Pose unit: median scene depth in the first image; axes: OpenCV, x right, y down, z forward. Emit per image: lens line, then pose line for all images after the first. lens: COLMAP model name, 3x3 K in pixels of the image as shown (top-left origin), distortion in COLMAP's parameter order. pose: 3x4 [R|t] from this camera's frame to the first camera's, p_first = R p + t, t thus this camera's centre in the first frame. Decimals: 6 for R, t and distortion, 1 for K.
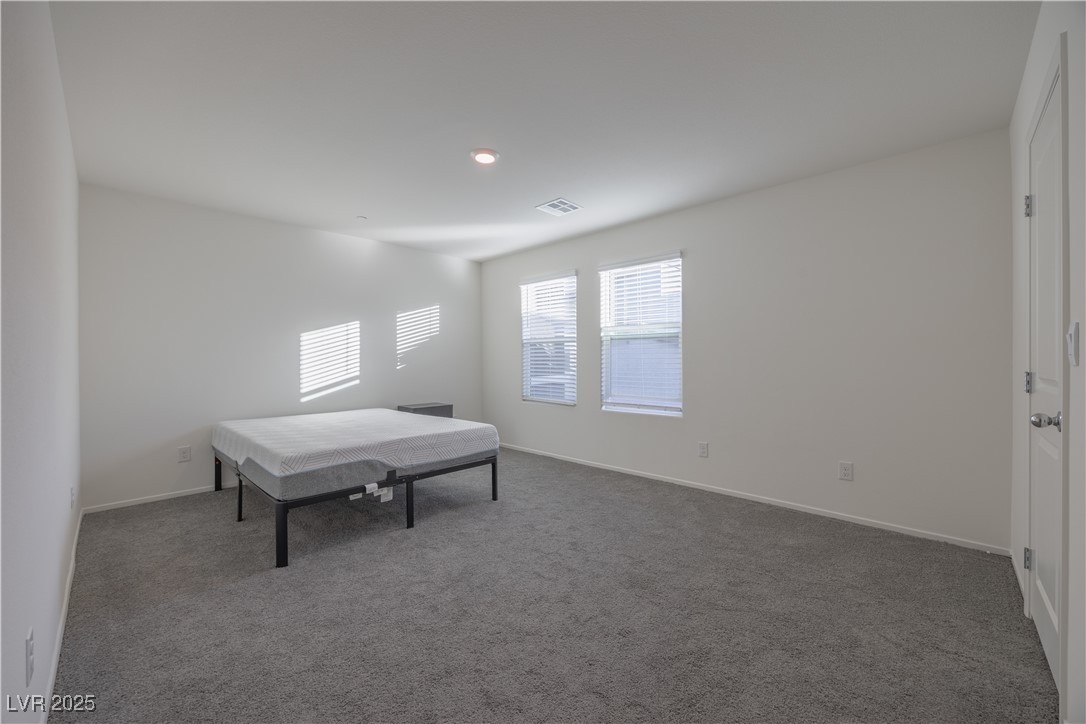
lens RADIAL K [[435.3, 0, 543.0], [0, 435.3, 362.0], [0, 0, 1]] dist [-0.000545, 0.000176]
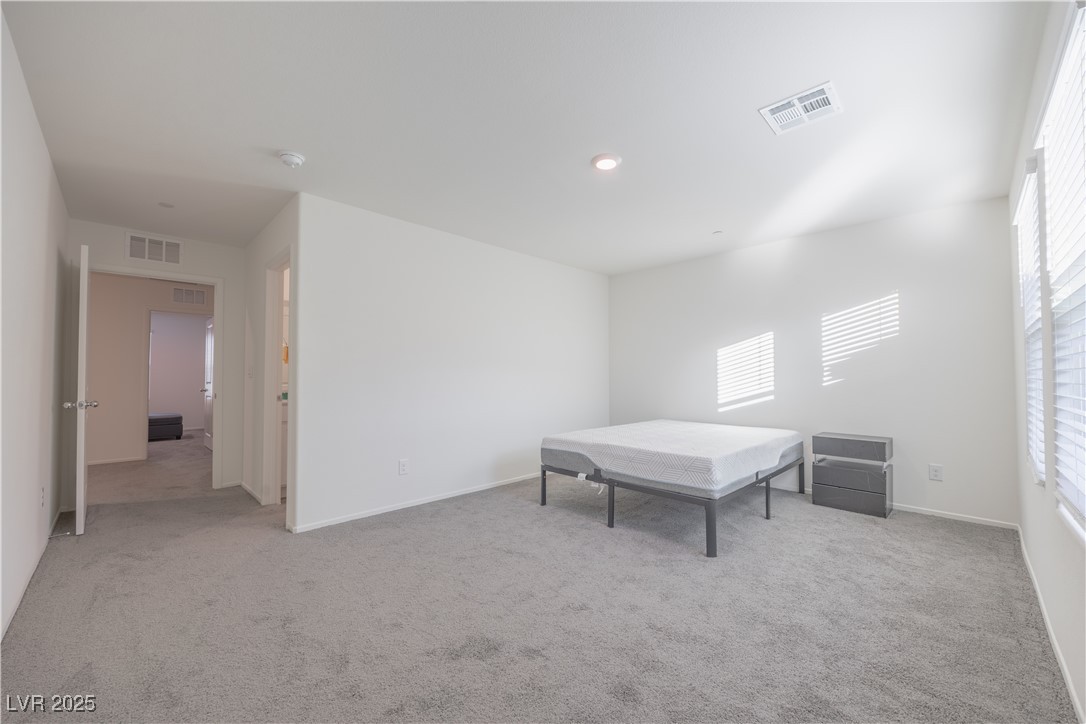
lens RADIAL K [[416.4, 0, 540.1], [0, 416.4, 365.8], [0, 0, 1]] dist [-0.000567, -0.000152]
pose [[-0.016386, -0.013613, -0.999773, 0.508958], [-0.004425, 0.999899, -0.013542, -0.008170], [0.999856, 0.004202, -0.016444, 0.564655]]
